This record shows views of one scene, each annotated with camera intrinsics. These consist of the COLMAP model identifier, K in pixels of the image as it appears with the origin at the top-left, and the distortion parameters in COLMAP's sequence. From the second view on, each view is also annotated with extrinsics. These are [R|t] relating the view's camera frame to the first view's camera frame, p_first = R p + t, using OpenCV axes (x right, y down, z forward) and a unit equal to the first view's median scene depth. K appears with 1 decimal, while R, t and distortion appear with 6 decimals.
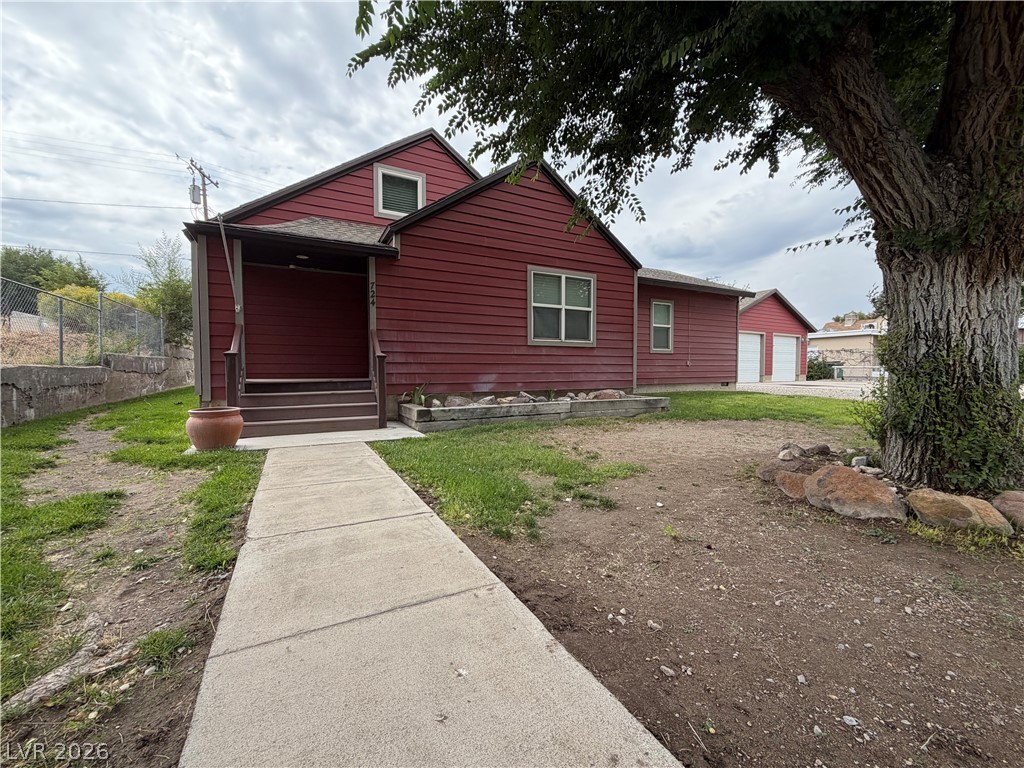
lens RADIAL K [[408.5, 0, 507.9], [0, 408.5, 386.4], [0, 0, 1]] dist [0.000558, 0.000566]
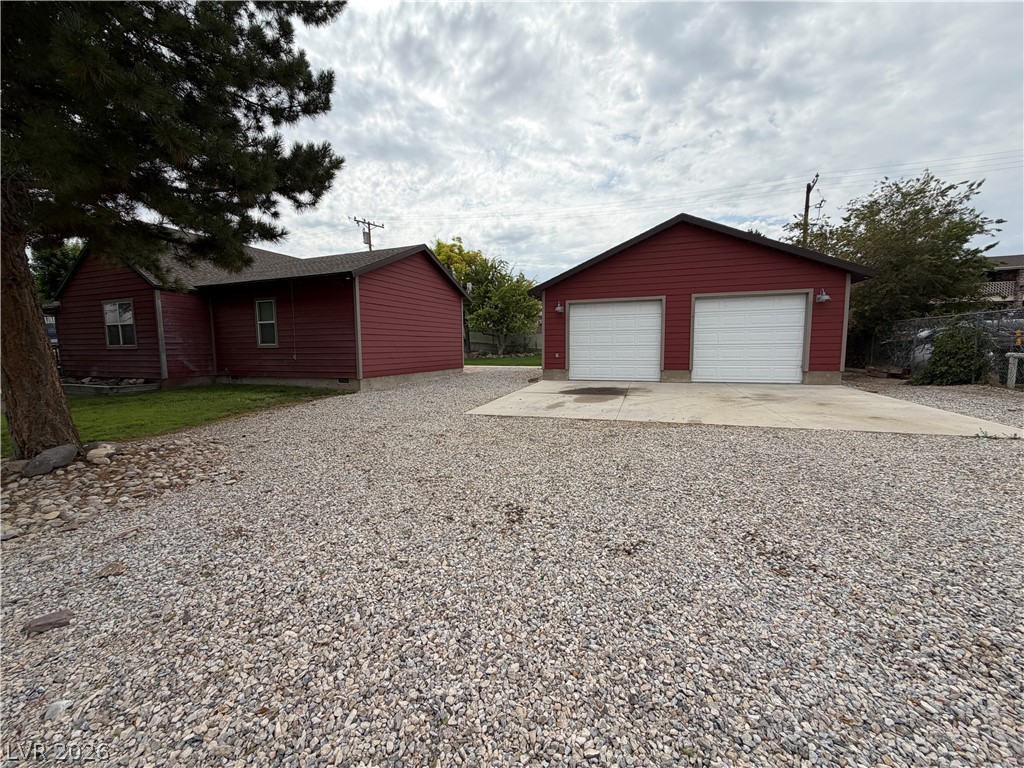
lens RADIAL K [[408.5, 0, 507.9], [0, 408.5, 386.4], [0, 0, 1]] dist [0.000558, 0.000566]
pose [[0.649370, 0.071736, -0.757082, 1.580698], [-0.021020, 0.996854, 0.076426, -0.074768], [0.760182, -0.033715, 0.648834, 0.764647]]
